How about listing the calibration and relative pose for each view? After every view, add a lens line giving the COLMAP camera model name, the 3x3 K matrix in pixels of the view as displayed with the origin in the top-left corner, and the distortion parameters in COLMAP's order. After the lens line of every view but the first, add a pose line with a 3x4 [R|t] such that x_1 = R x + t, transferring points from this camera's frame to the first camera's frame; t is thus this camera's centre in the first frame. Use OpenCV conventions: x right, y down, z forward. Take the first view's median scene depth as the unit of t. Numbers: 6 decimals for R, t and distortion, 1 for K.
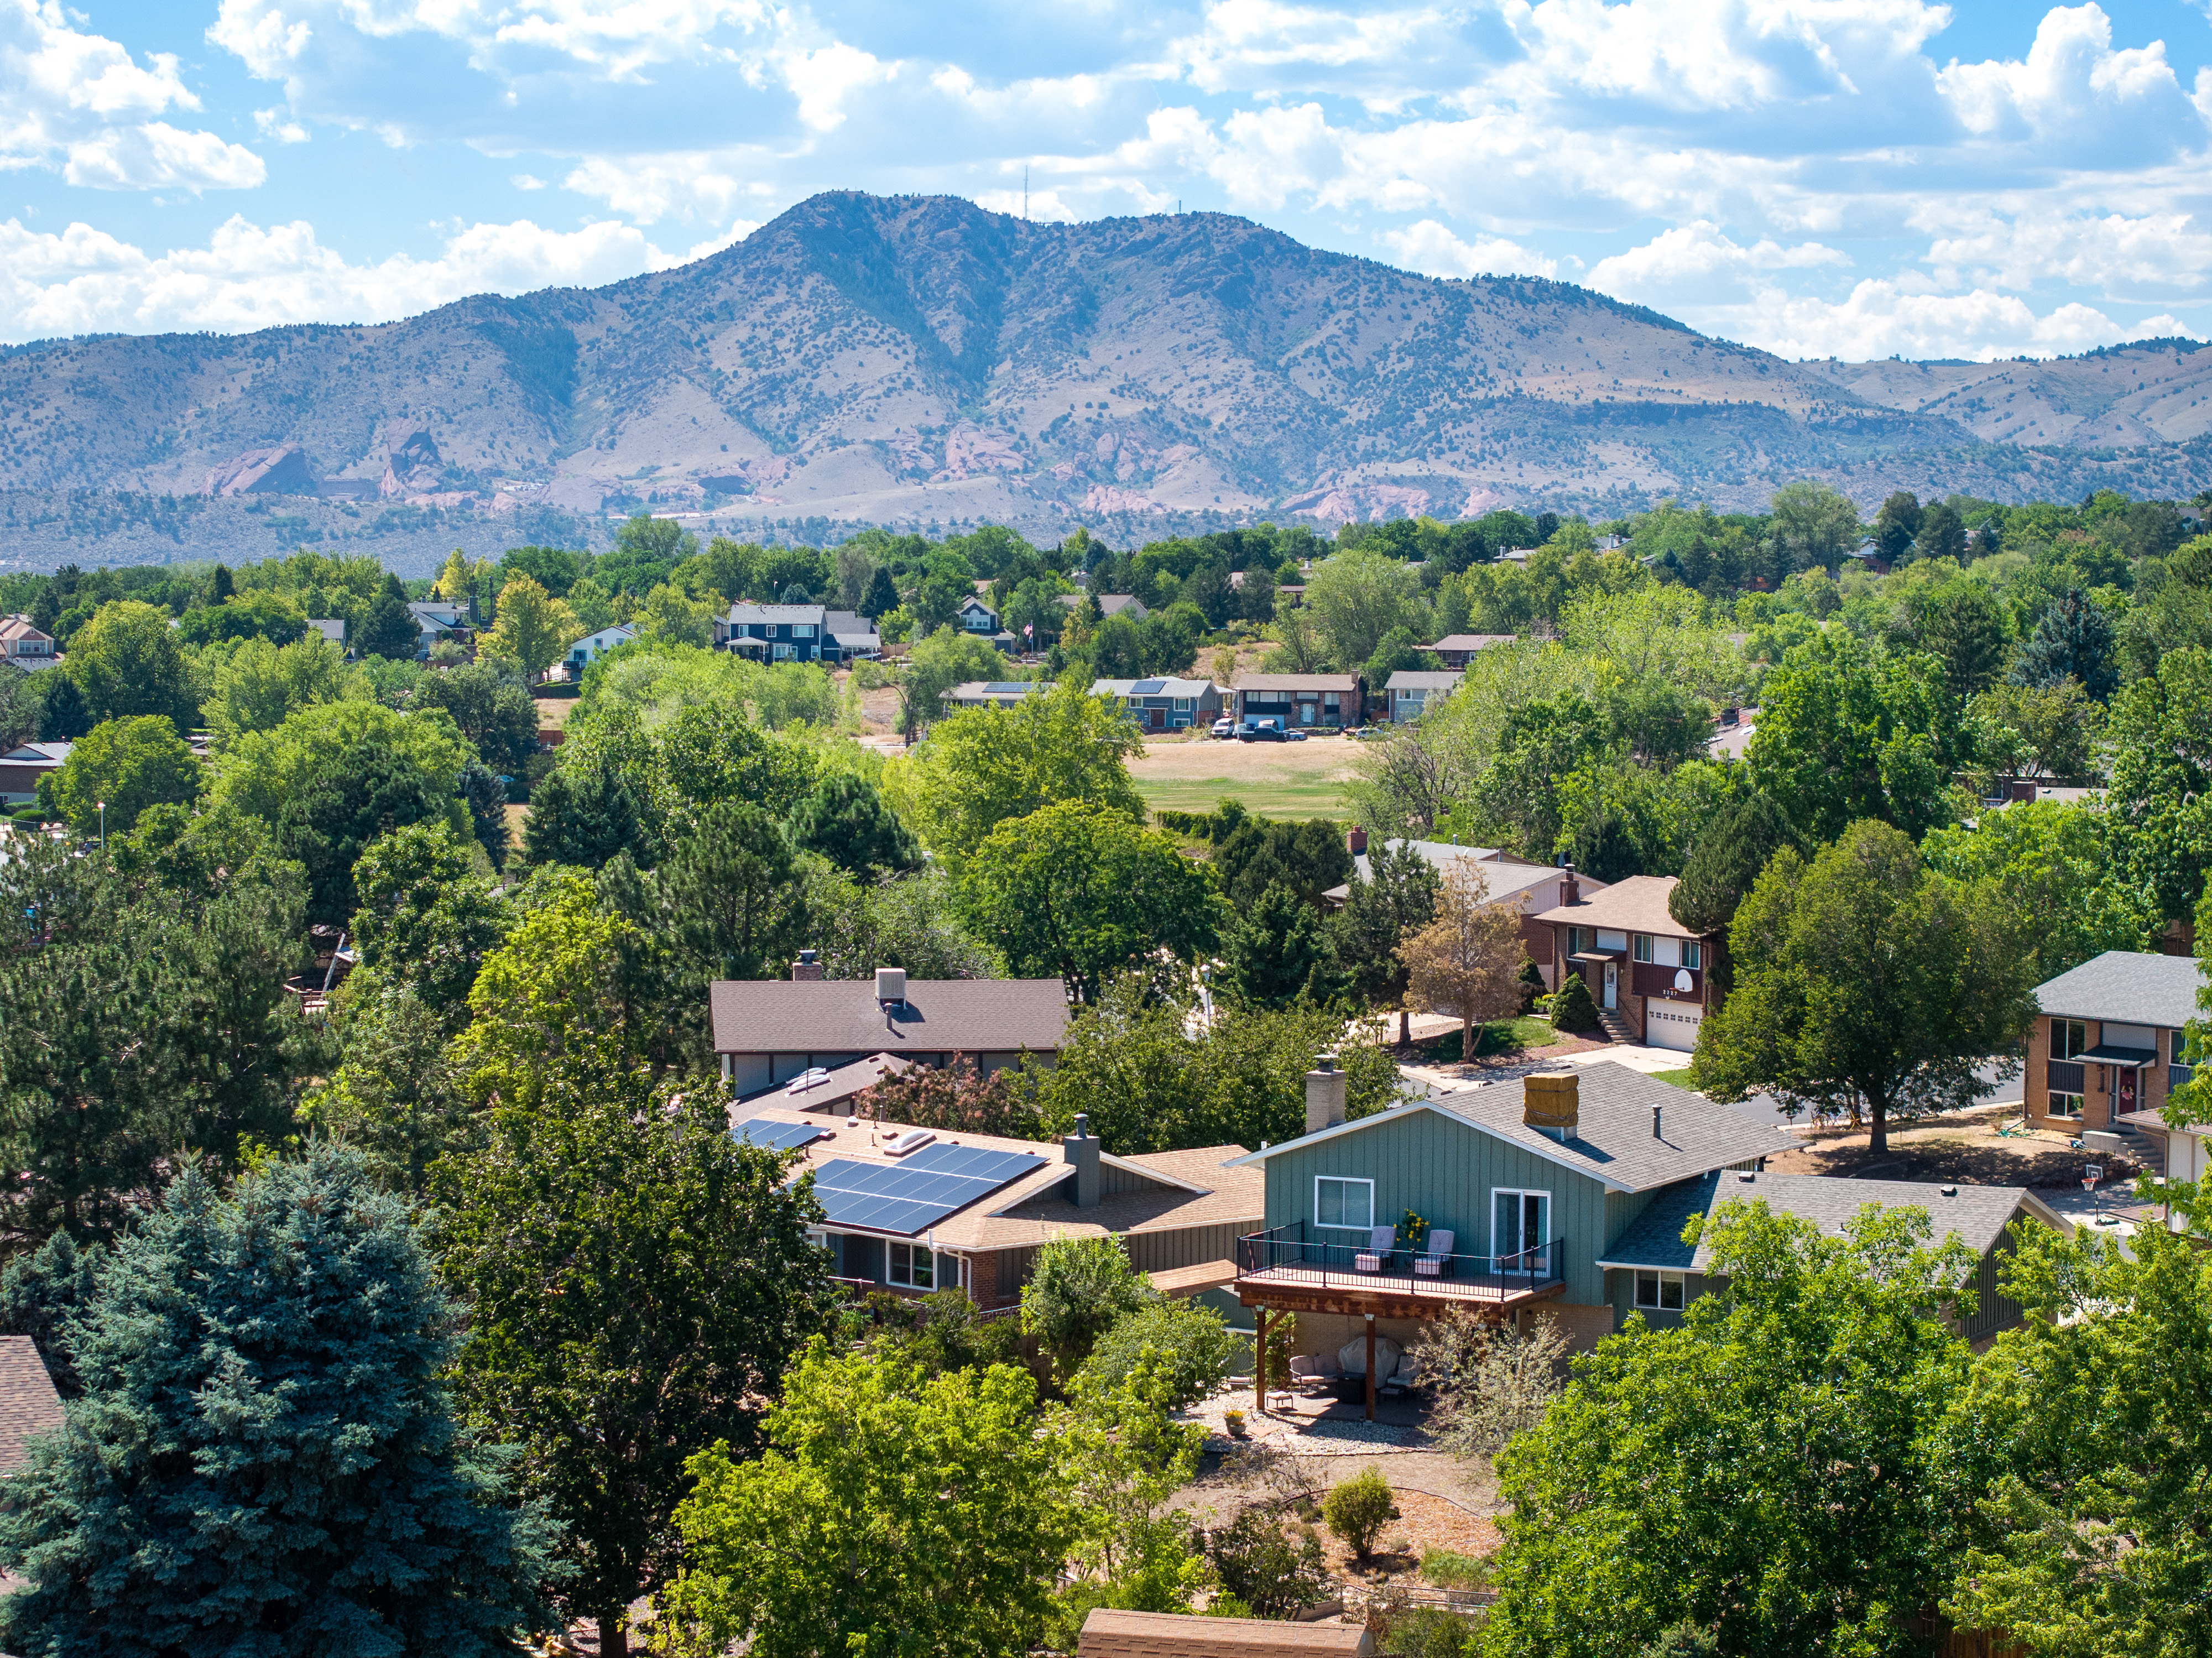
lens RADIAL K [[3822.9, 0, 1209.4], [0, 3822.9, 970.7], [0, 0, 1]] dist [-0.052895, -0.013350]
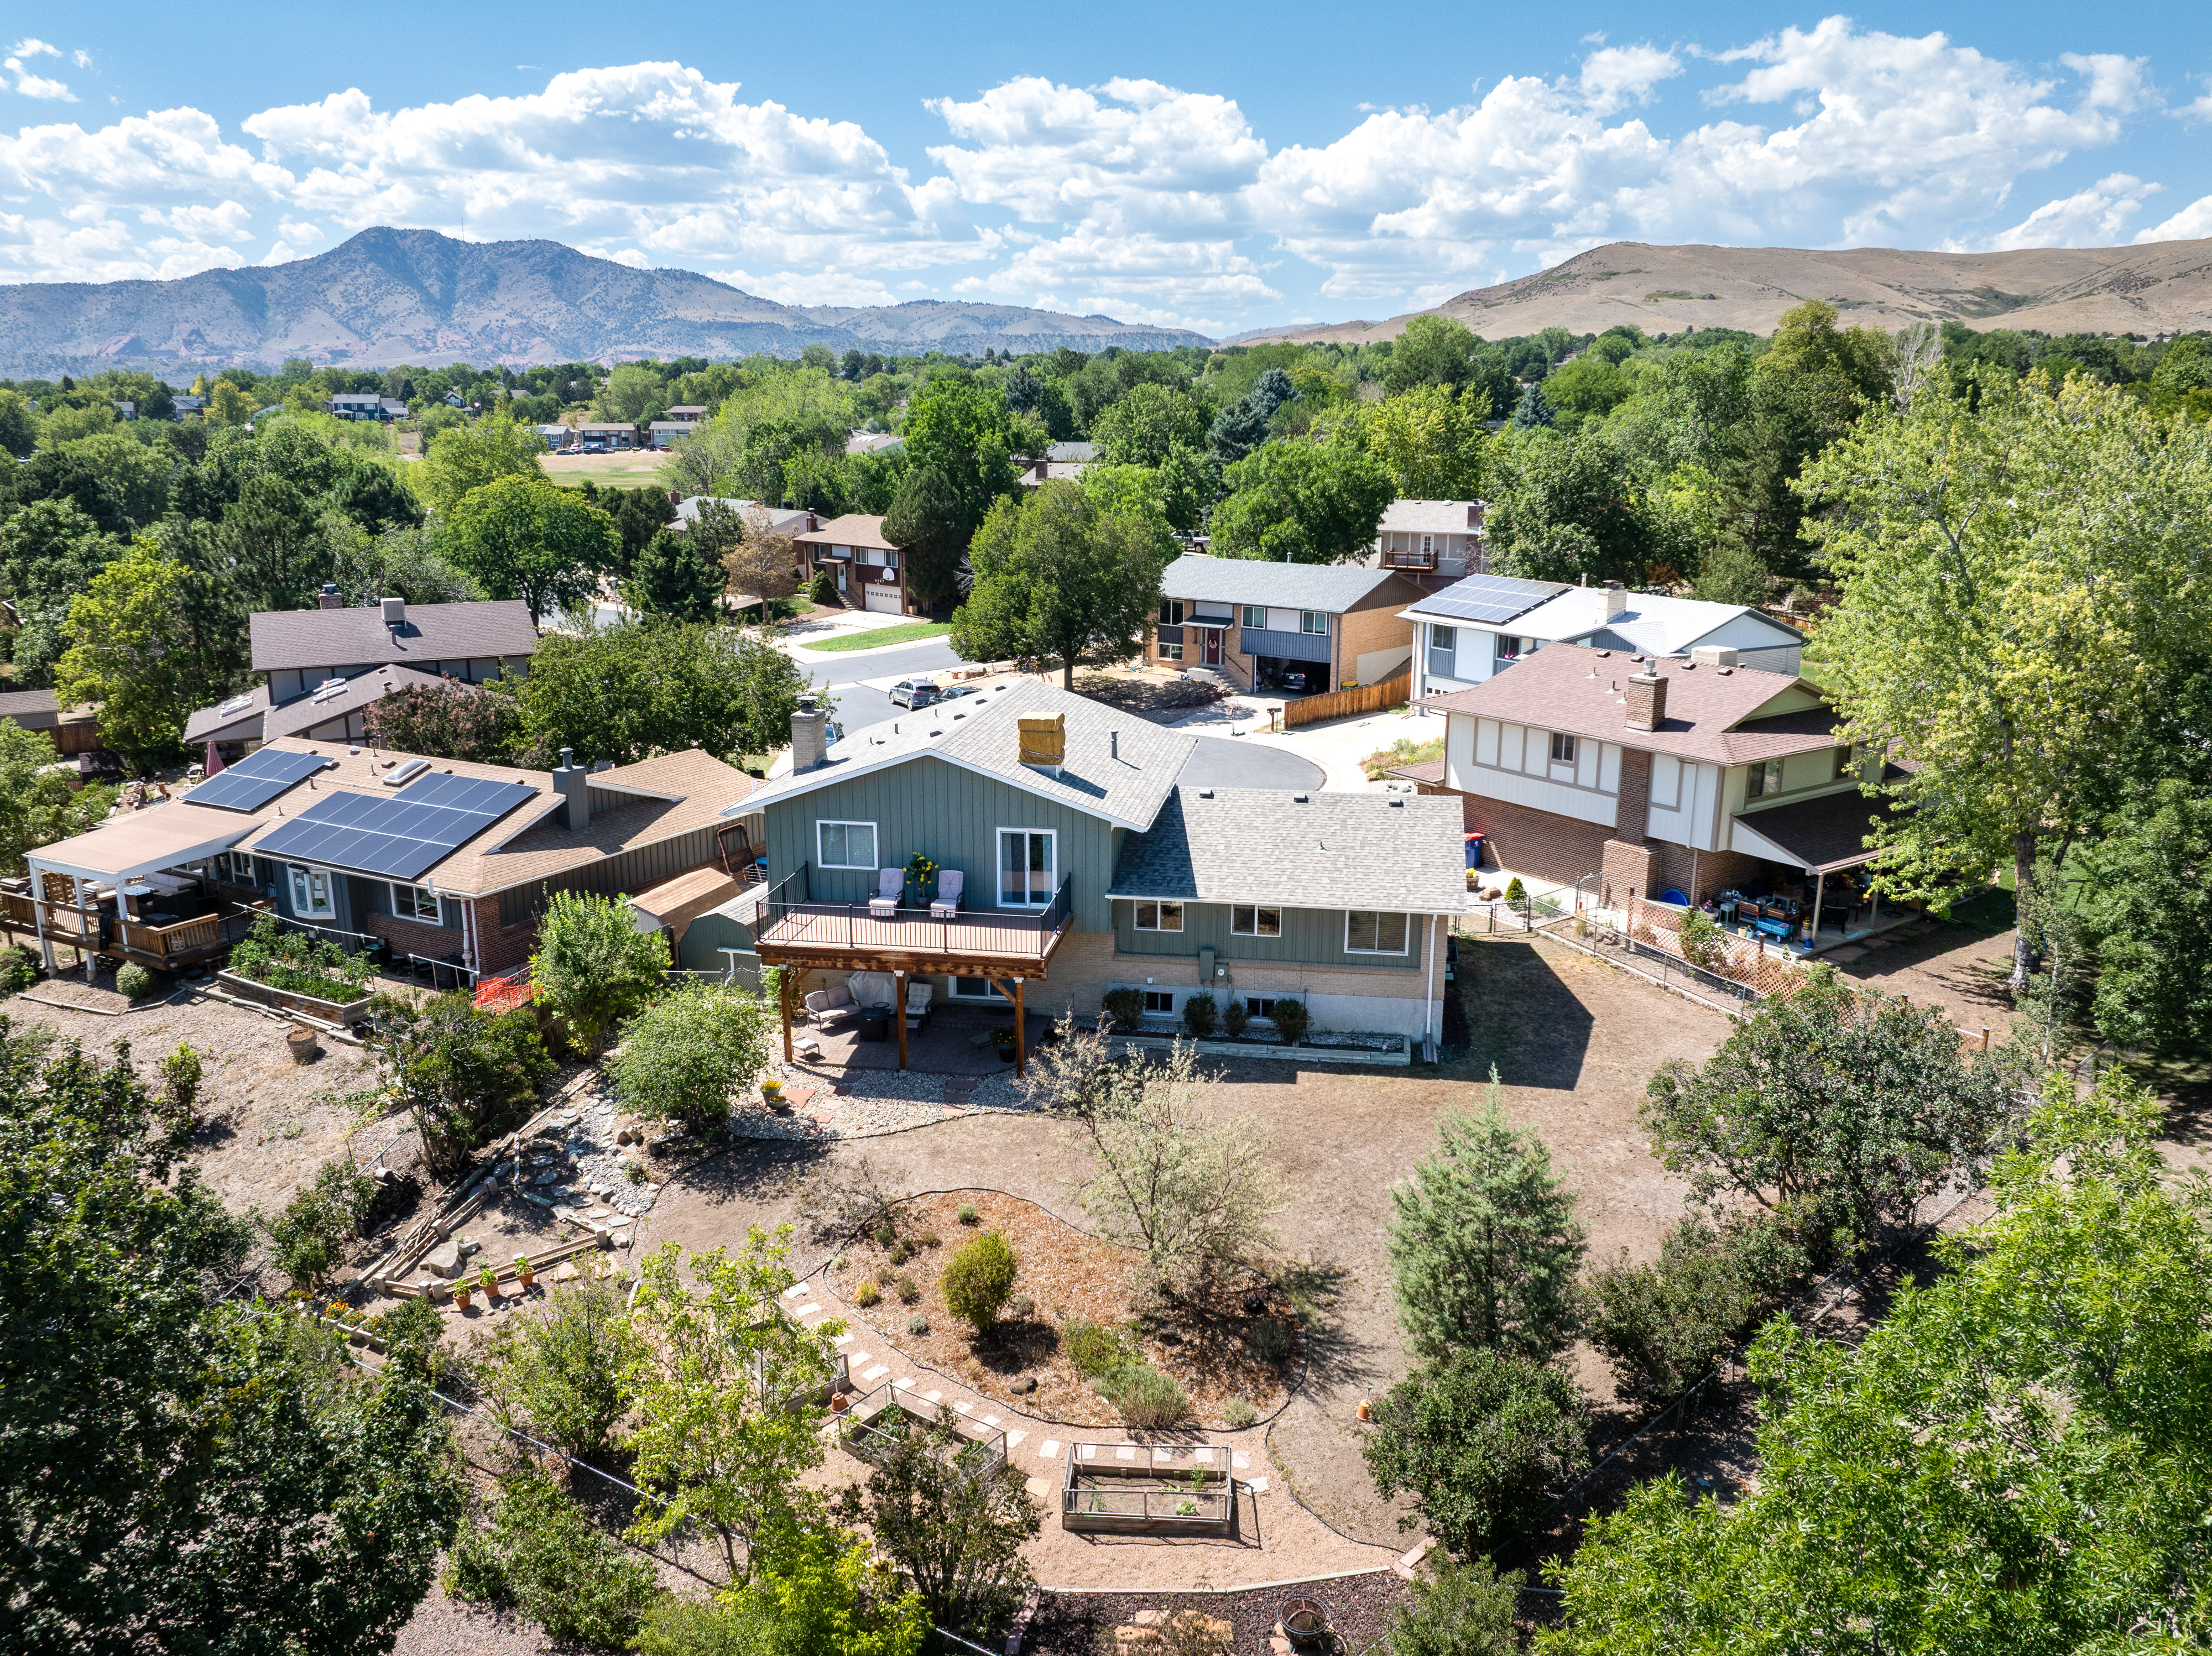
lens RADIAL K [[1570.6, 0, 1106.0], [0, 1570.6, 828.0], [0, 0, 1]] dist [-0.023179, -0.023552]
pose [[0.948211, -0.079460, 0.307542, -0.018190], [0.024636, 0.983686, 0.178198, -0.011597], [-0.316685, -0.161393, 0.934700, 0.355395]]
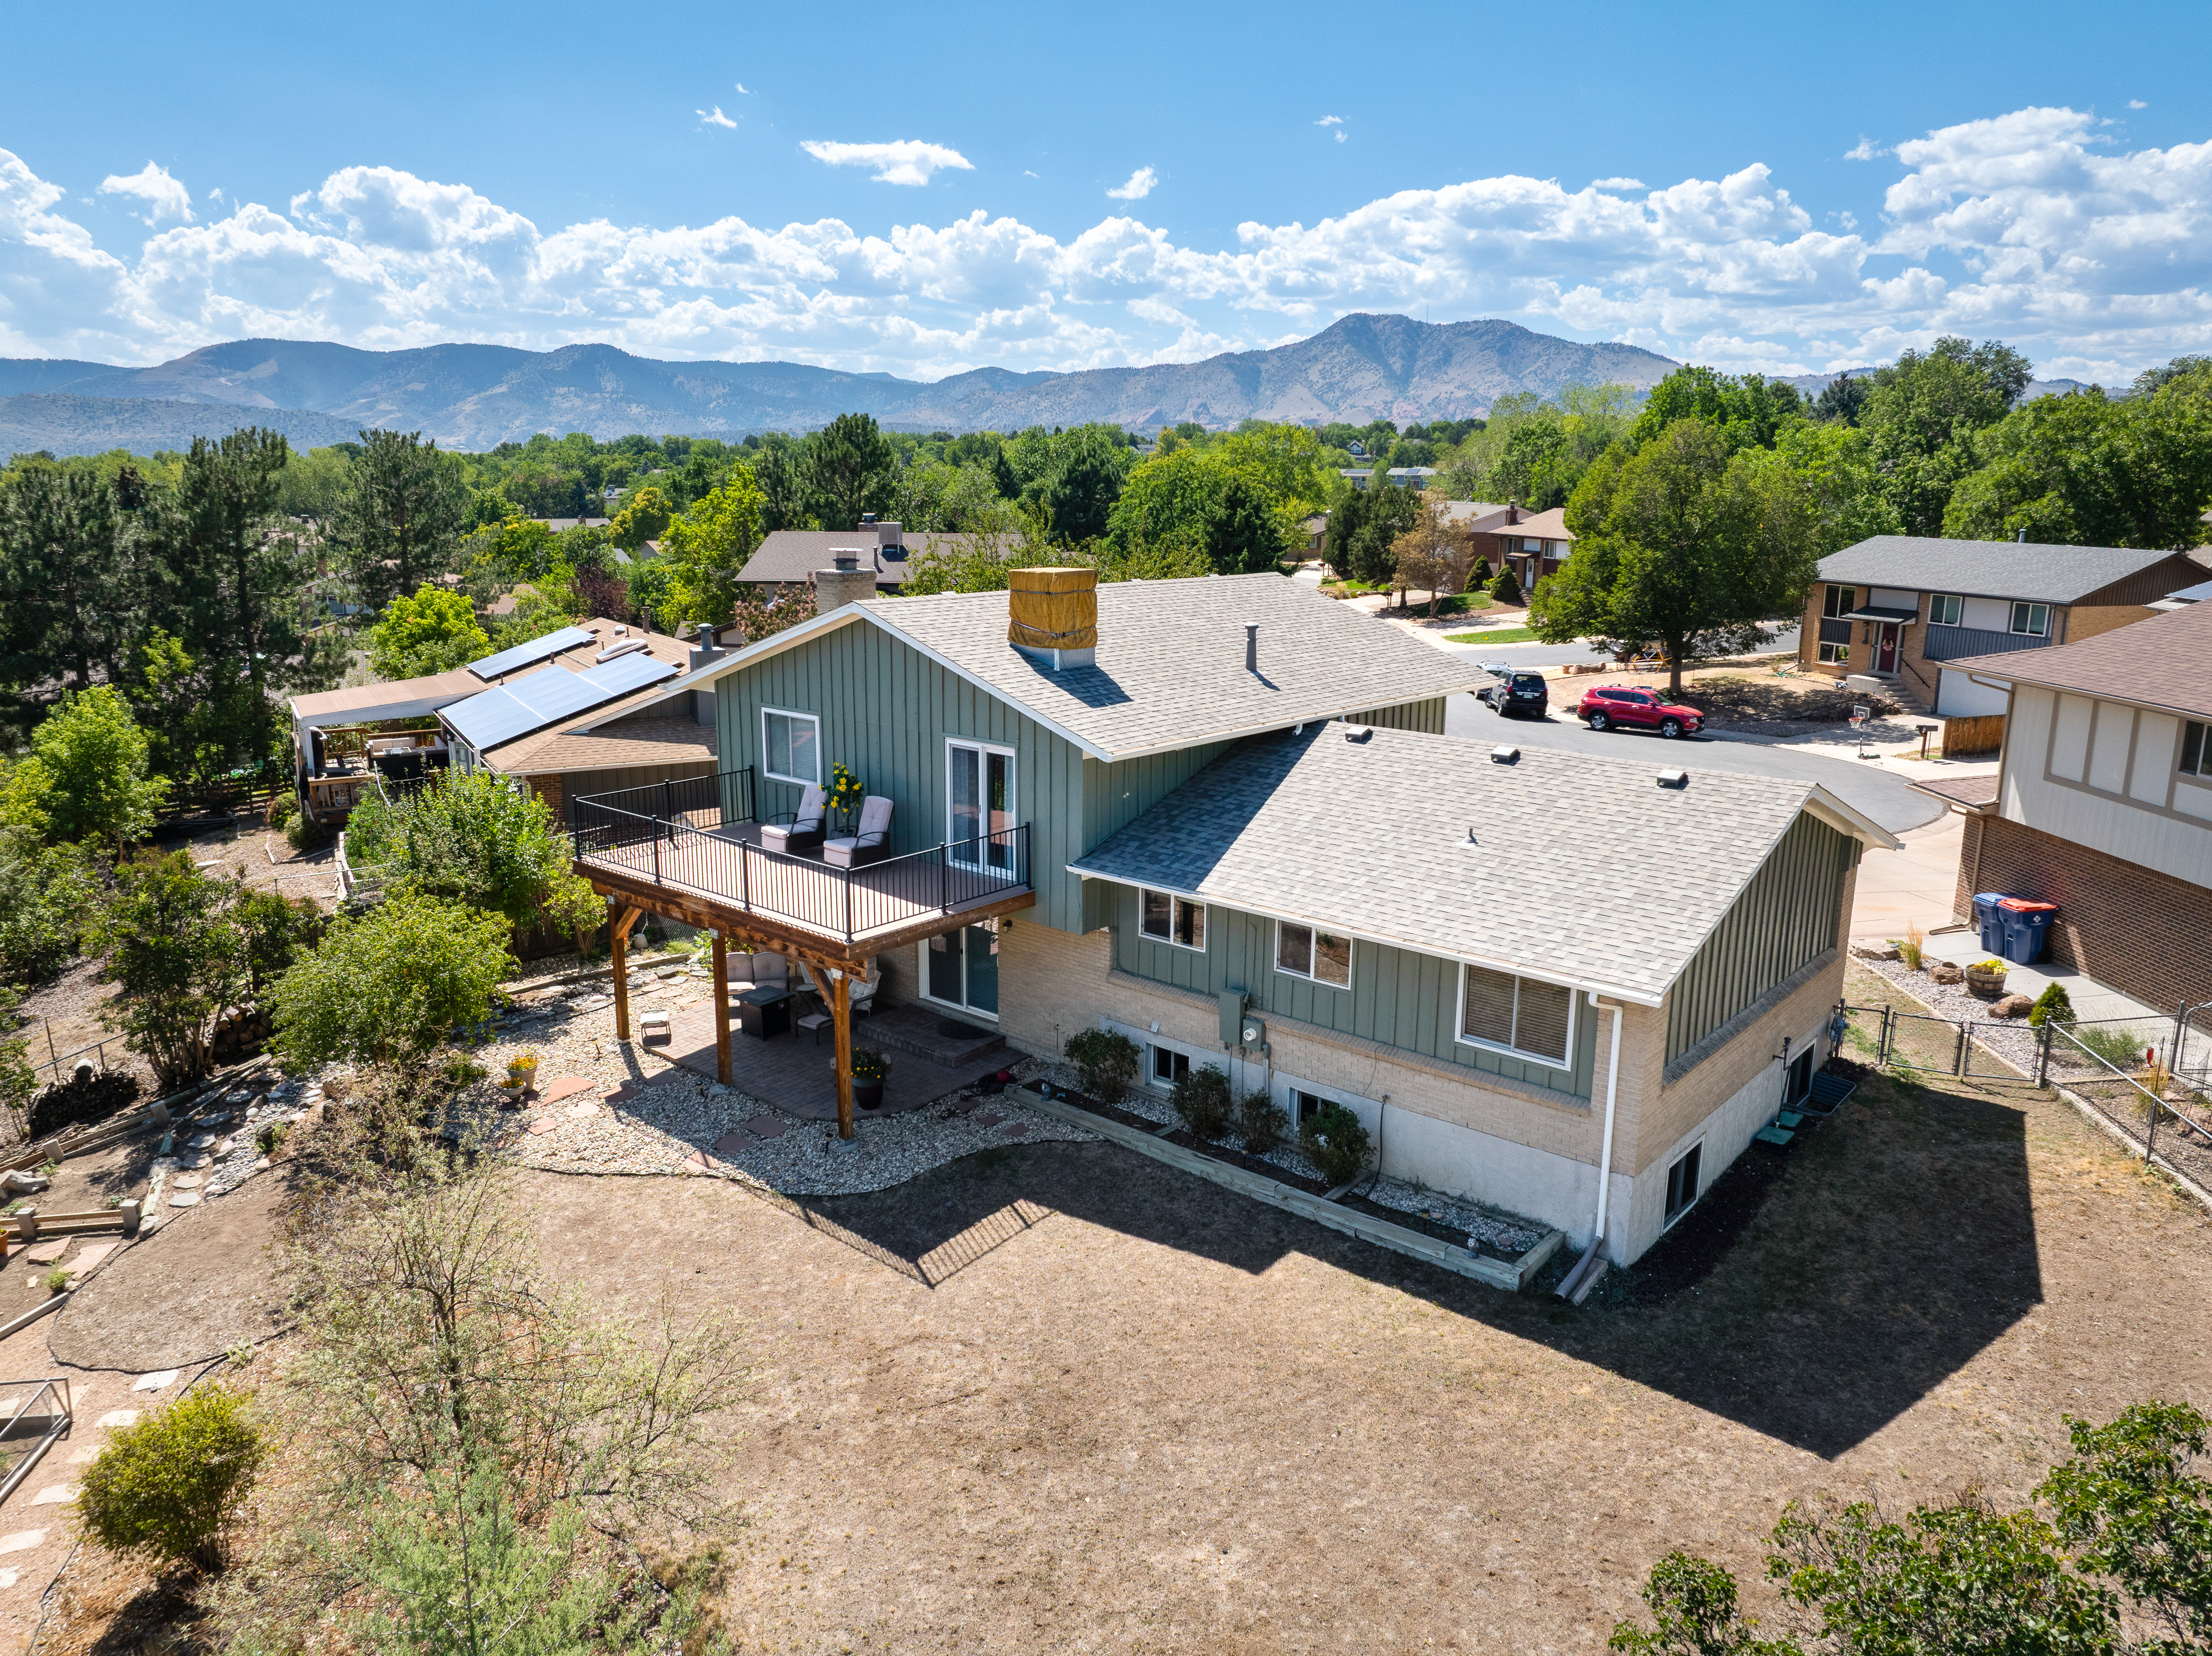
lens RADIAL K [[1510.9, 0, 1106.0], [0, 1510.9, 828.0], [0, 0, 1]] dist [-0.018771, -0.032050]
pose [[0.976830, 0.053490, -0.207224, 0.094230], [-0.020480, 0.987182, 0.158277, 0.018316], [0.213034, -0.150366, 0.965405, 0.454704]]
